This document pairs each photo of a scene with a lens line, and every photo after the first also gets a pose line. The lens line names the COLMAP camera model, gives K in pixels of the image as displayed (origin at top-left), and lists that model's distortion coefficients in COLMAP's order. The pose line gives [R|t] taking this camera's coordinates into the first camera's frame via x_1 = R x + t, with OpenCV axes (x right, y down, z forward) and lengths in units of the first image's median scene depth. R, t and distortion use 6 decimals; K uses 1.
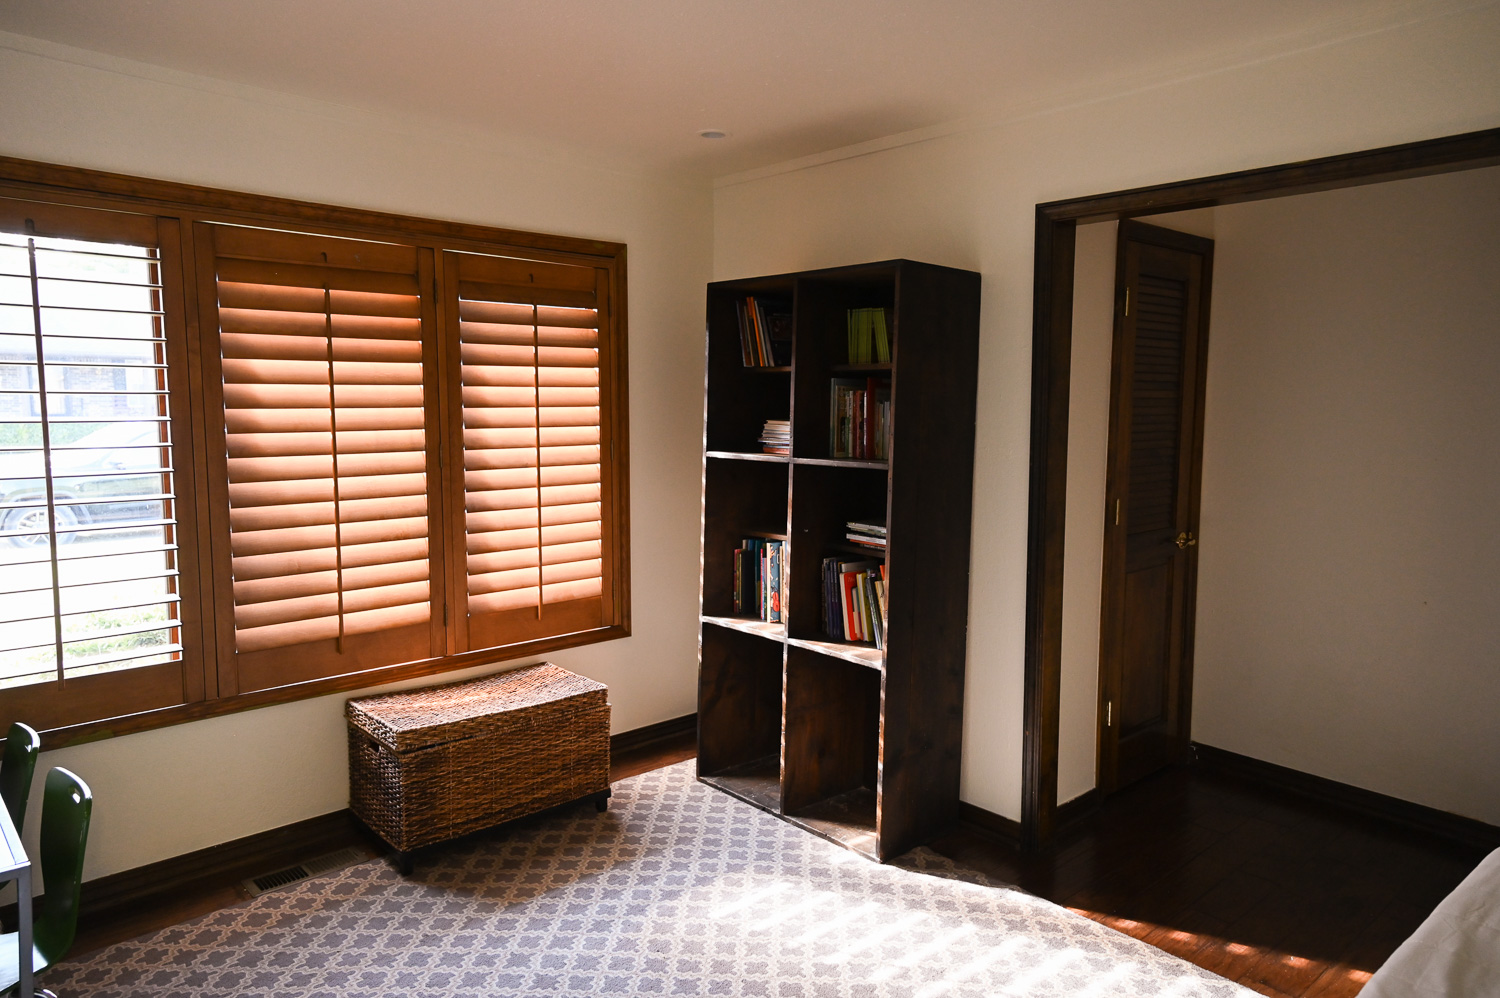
lens RADIAL K [[986.1, 0, 749.3], [0, 986.1, 493.0], [0, 0, 1]] dist [0.041257, 0.019874]
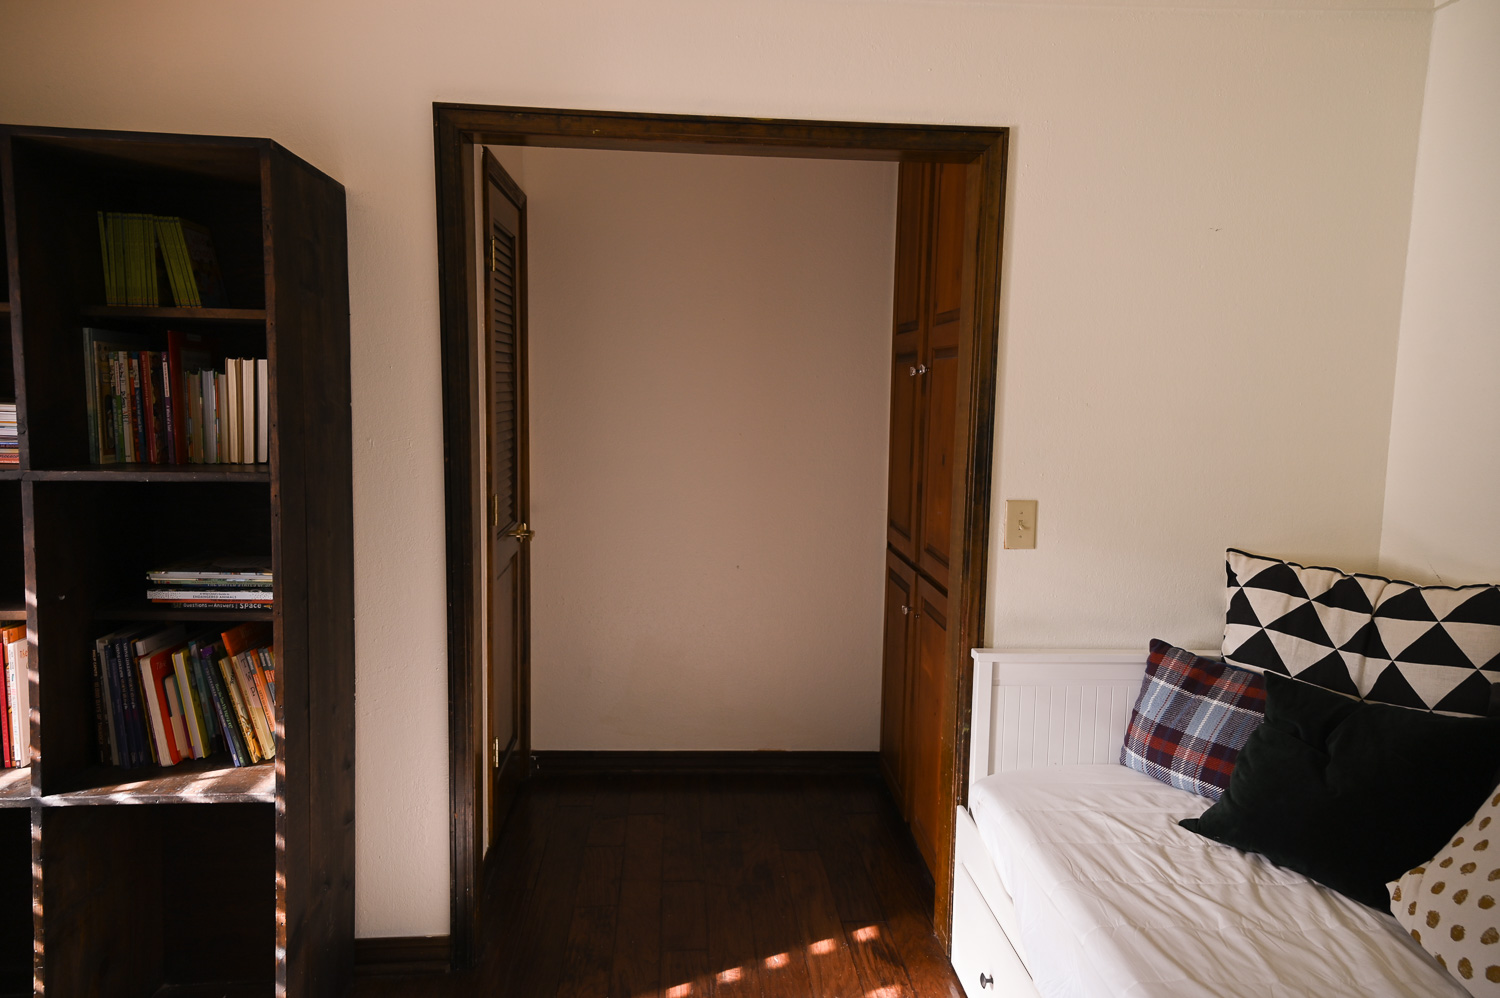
lens RADIAL K [[986.1, 0, 749.3], [0, 986.1, 493.0], [0, 0, 1]] dist [0.041257, 0.019874]
pose [[0.625550, -0.081677, 0.775897, -0.140776], [0.060118, 0.996594, 0.056440, -0.030528], [-0.777865, 0.011339, 0.628329, 0.333374]]
